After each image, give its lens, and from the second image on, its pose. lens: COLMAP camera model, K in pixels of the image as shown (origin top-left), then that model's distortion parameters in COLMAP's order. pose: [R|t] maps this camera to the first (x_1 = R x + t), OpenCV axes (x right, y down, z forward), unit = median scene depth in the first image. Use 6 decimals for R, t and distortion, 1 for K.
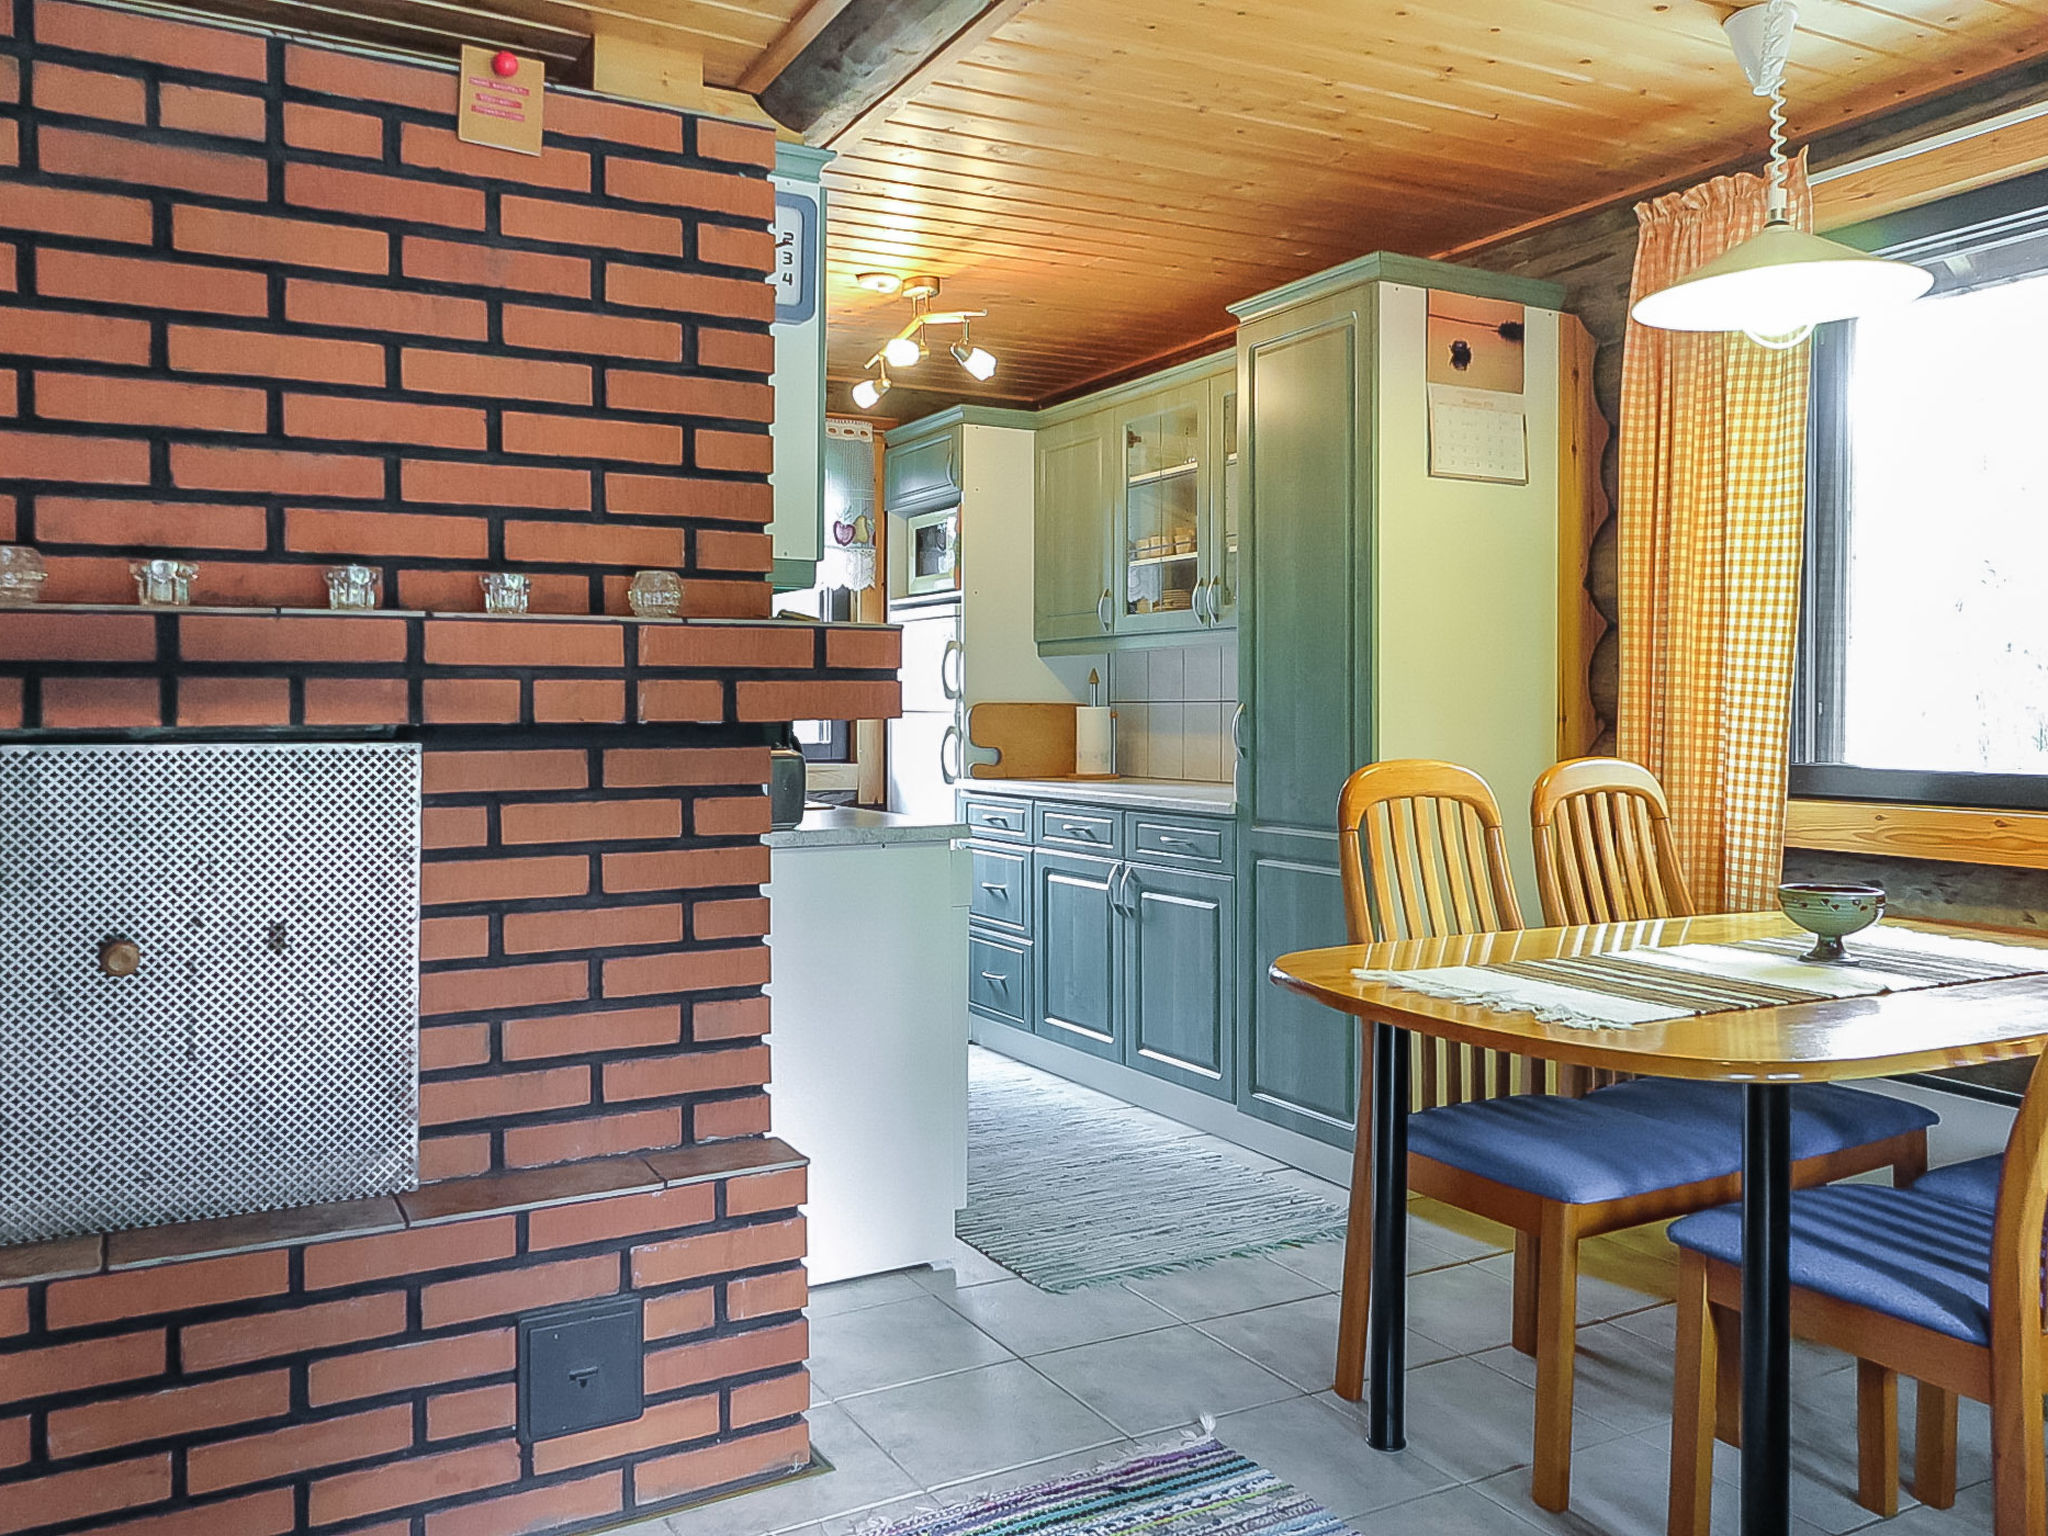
lens RADIAL K [[1640.9, 0, 1043.1], [0, 1640.9, 709.4], [0, 0, 1]] dist [-0.008284, 0.009368]
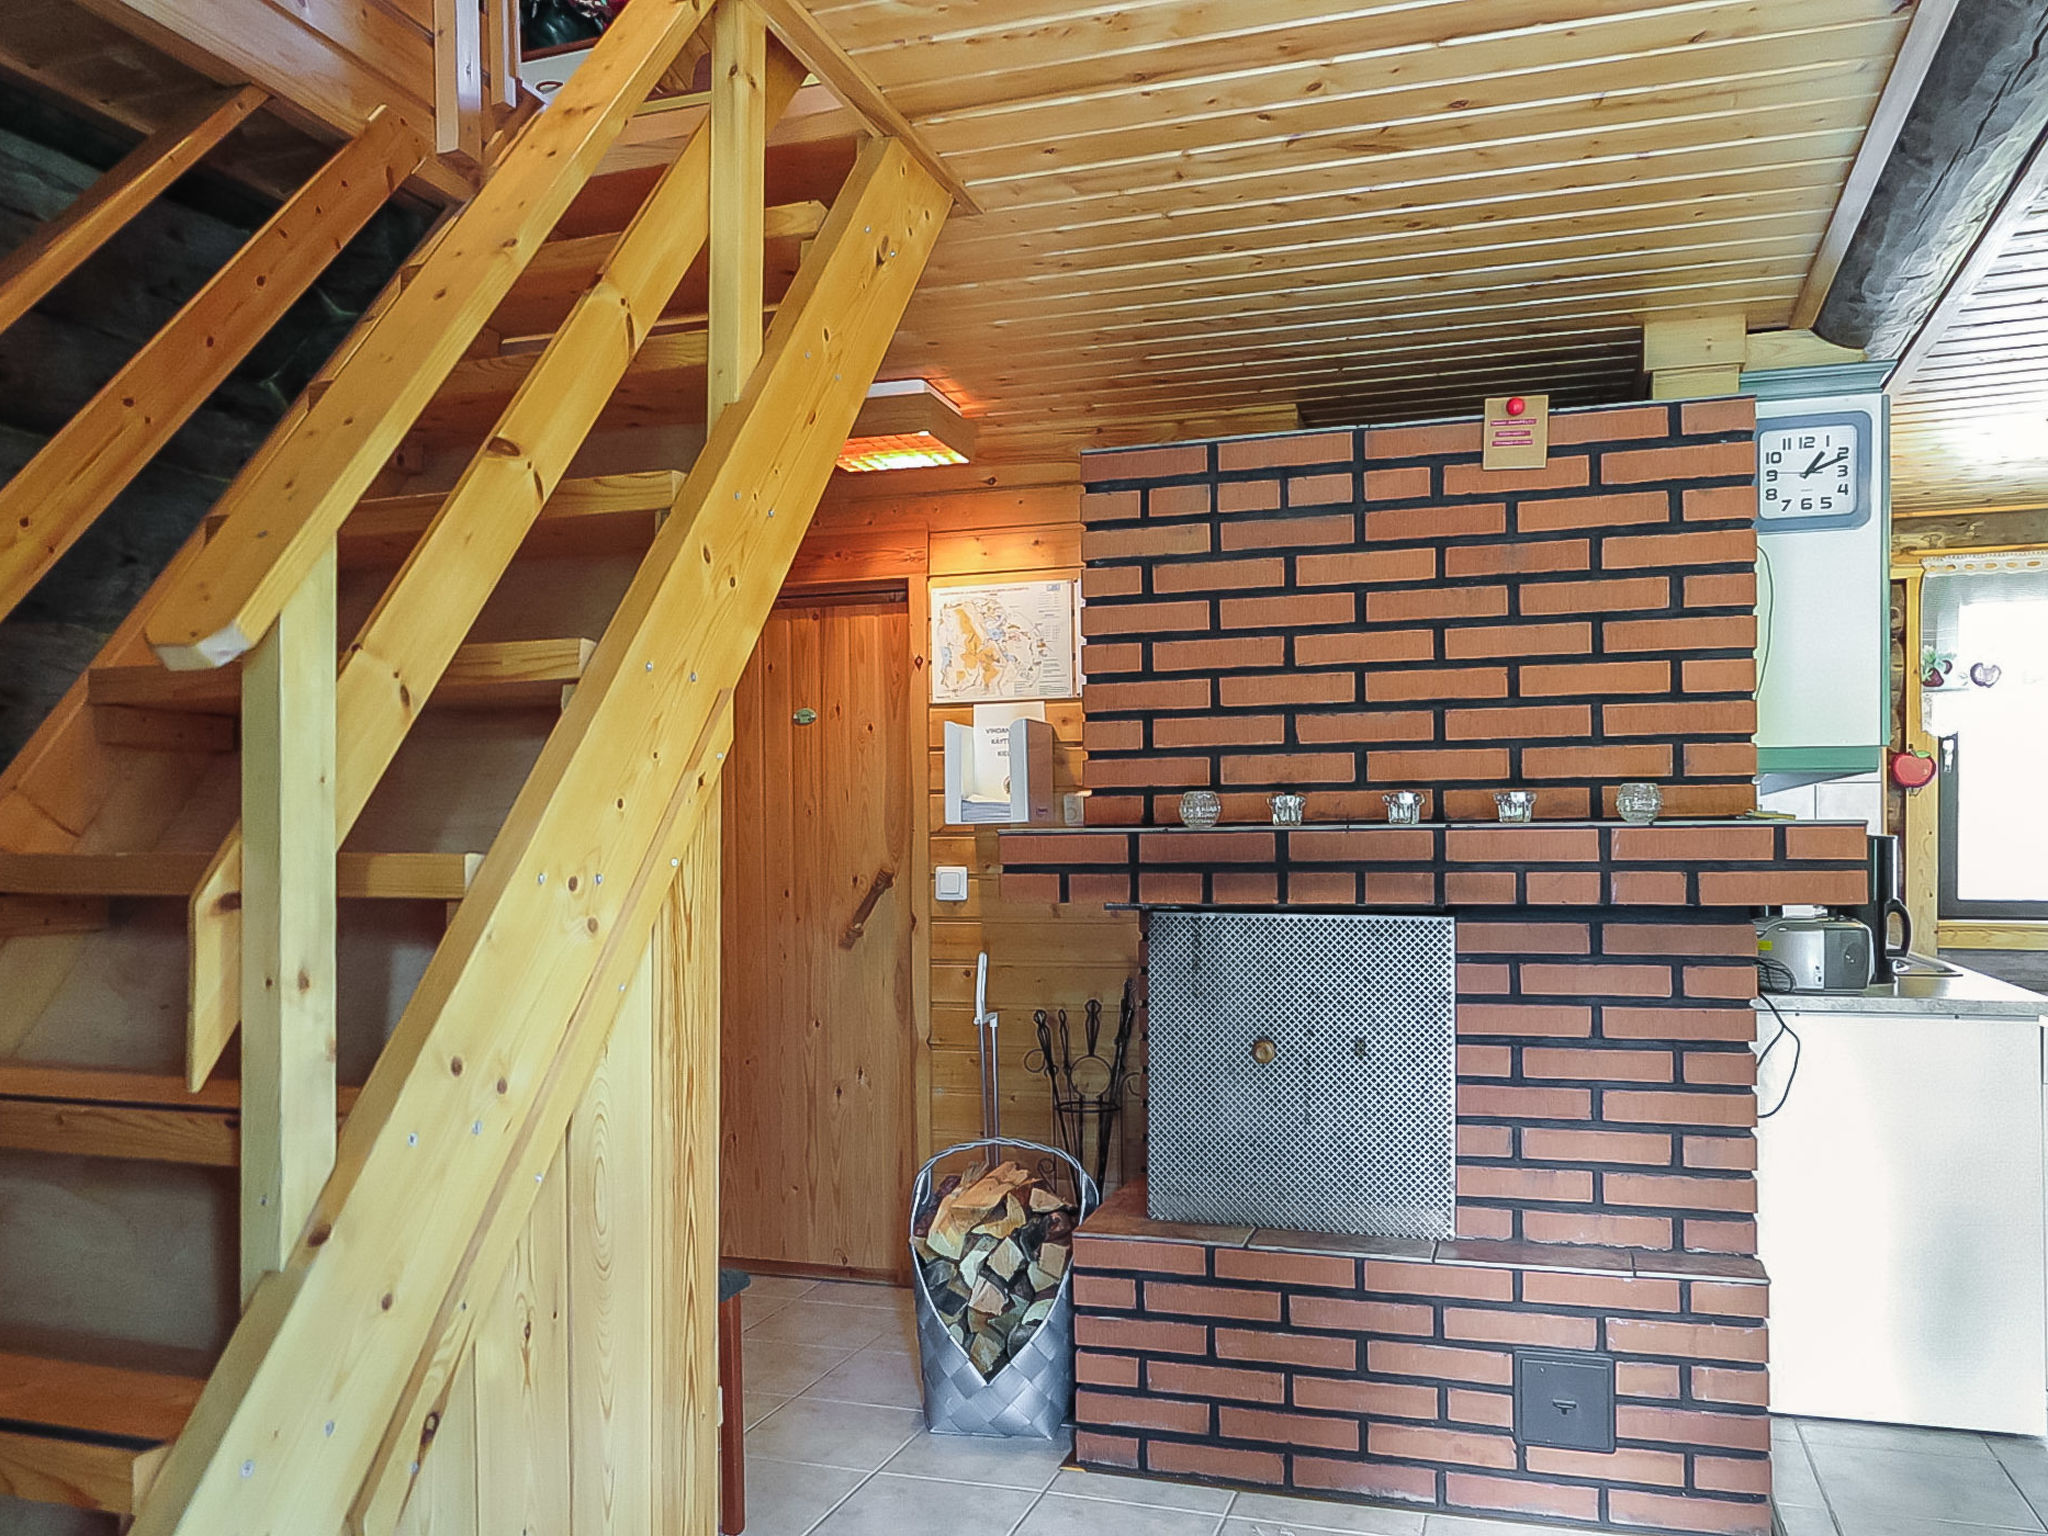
lens RADIAL K [[1637.6, 0, 996.9], [0, 1637.6, 834.2], [0, 0, 1]] dist [0.007021, -0.010610]
pose [[0.665619, -0.004939, -0.746276, 0.303120], [0.005113, 0.999985, -0.002058, -0.037003], [0.746274, -0.002445, 0.665634, -0.157587]]
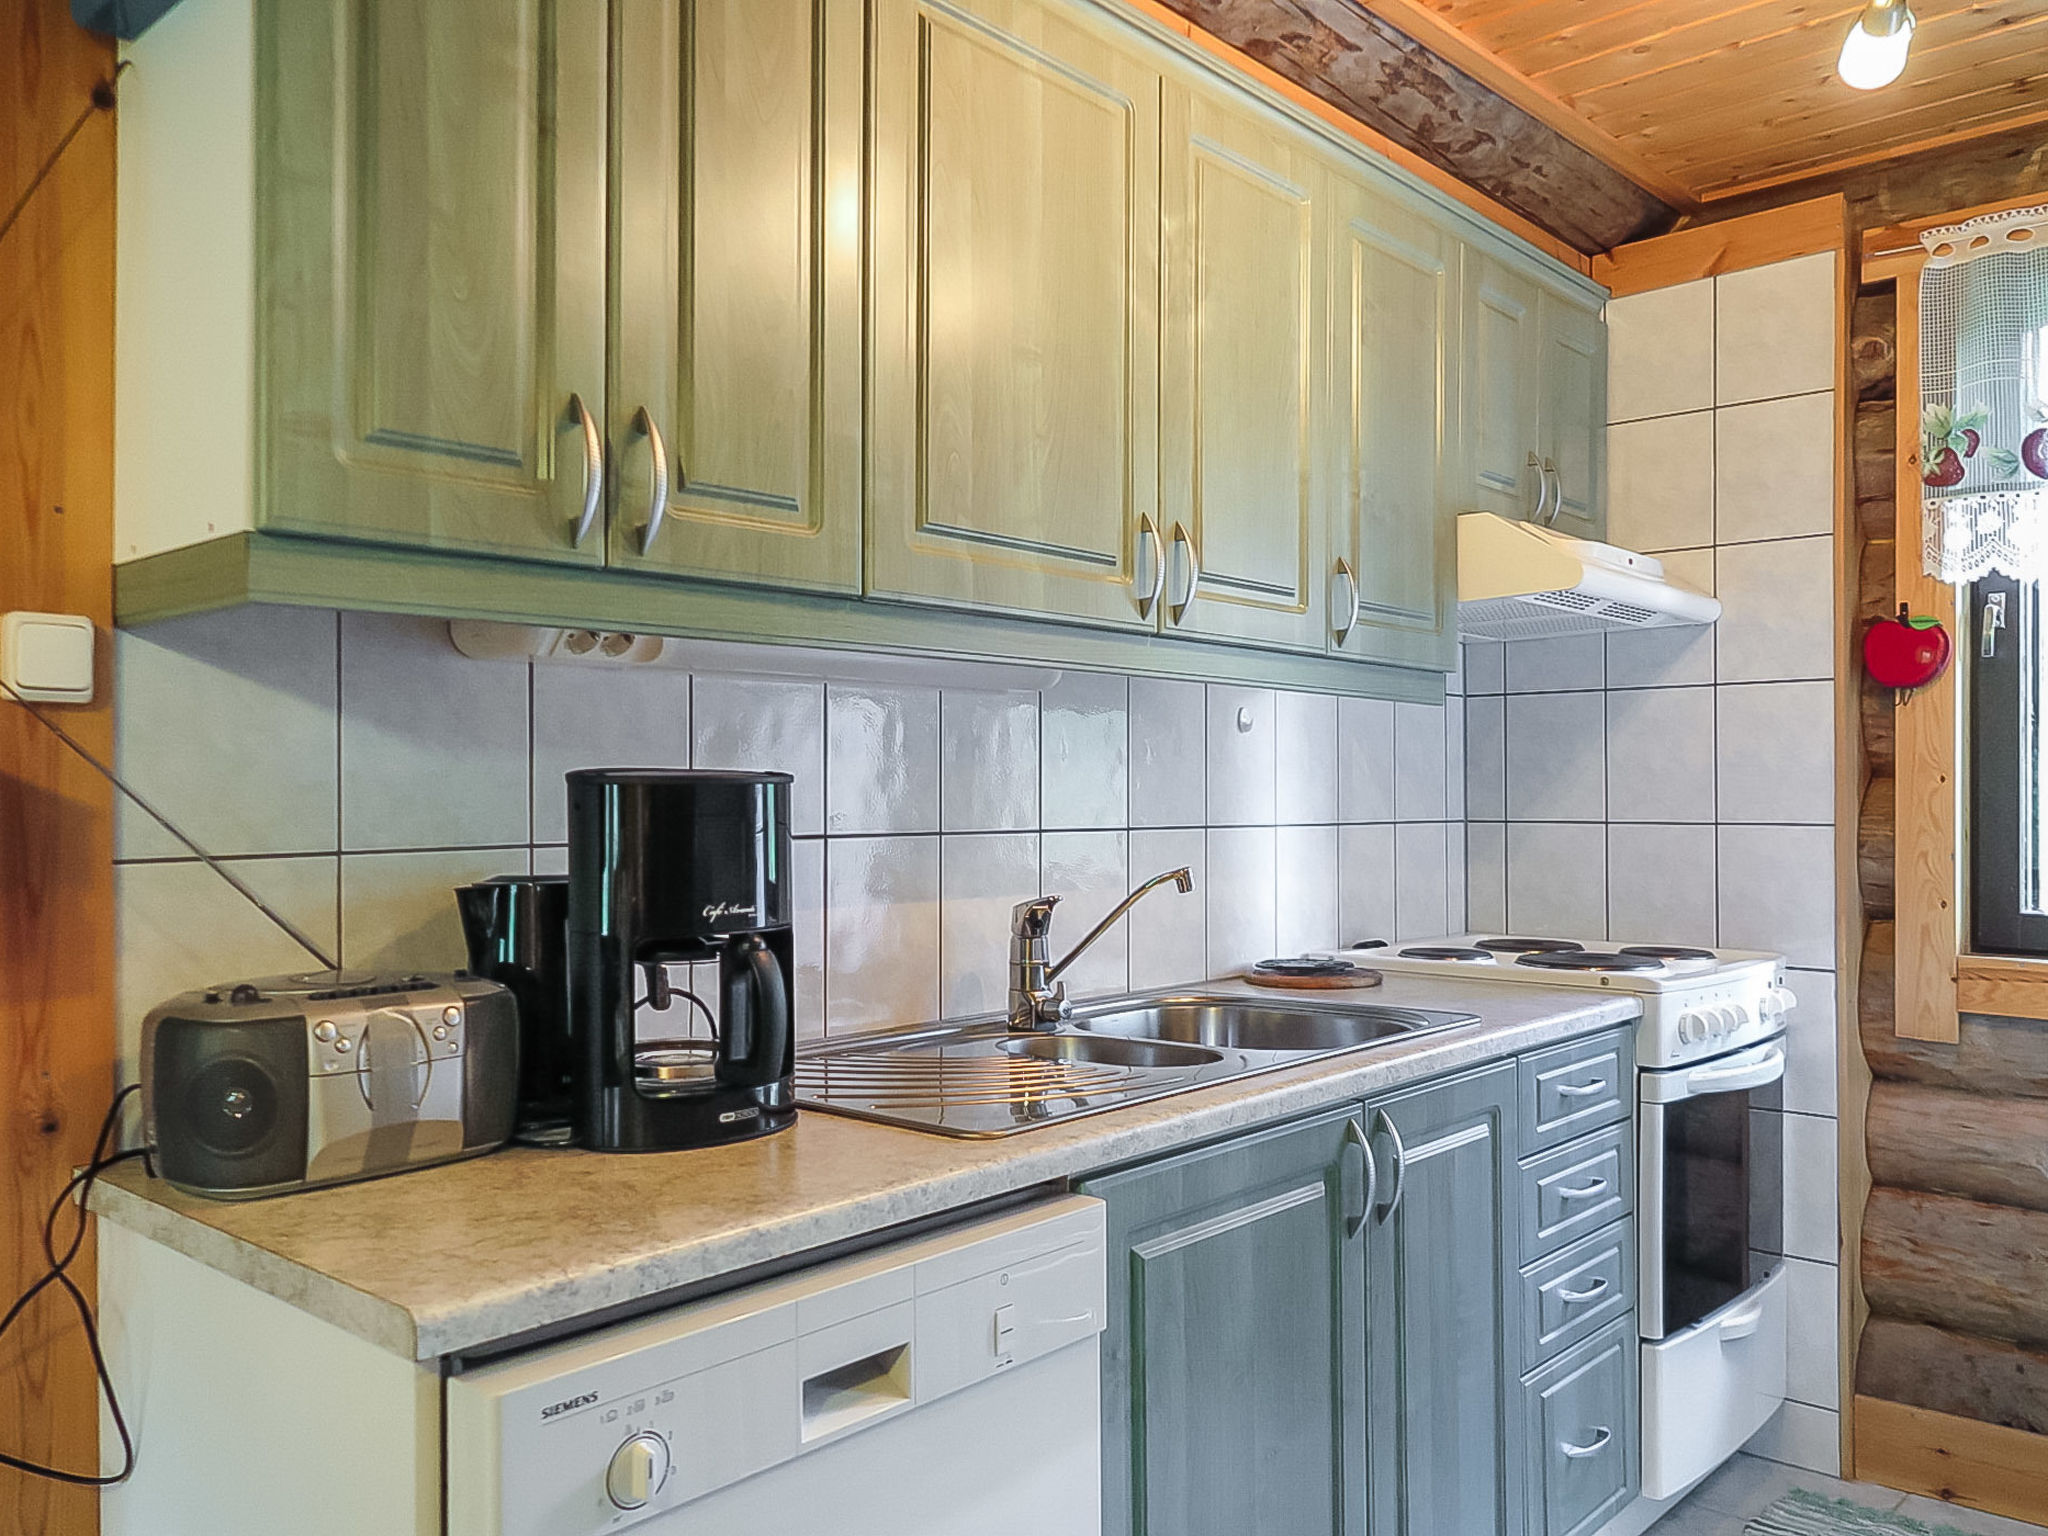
lens RADIAL K [[1640.9, 0, 945.4], [0, 1640.9, 768.0], [0, 0, 1]] dist [-0.008284, 0.009368]
pose [[0.315394, -0.015020, -0.948842, 0.320881], [0.001711, 0.999882, -0.015260, -0.029863], [0.948959, 0.003190, 0.315383, 1.122031]]
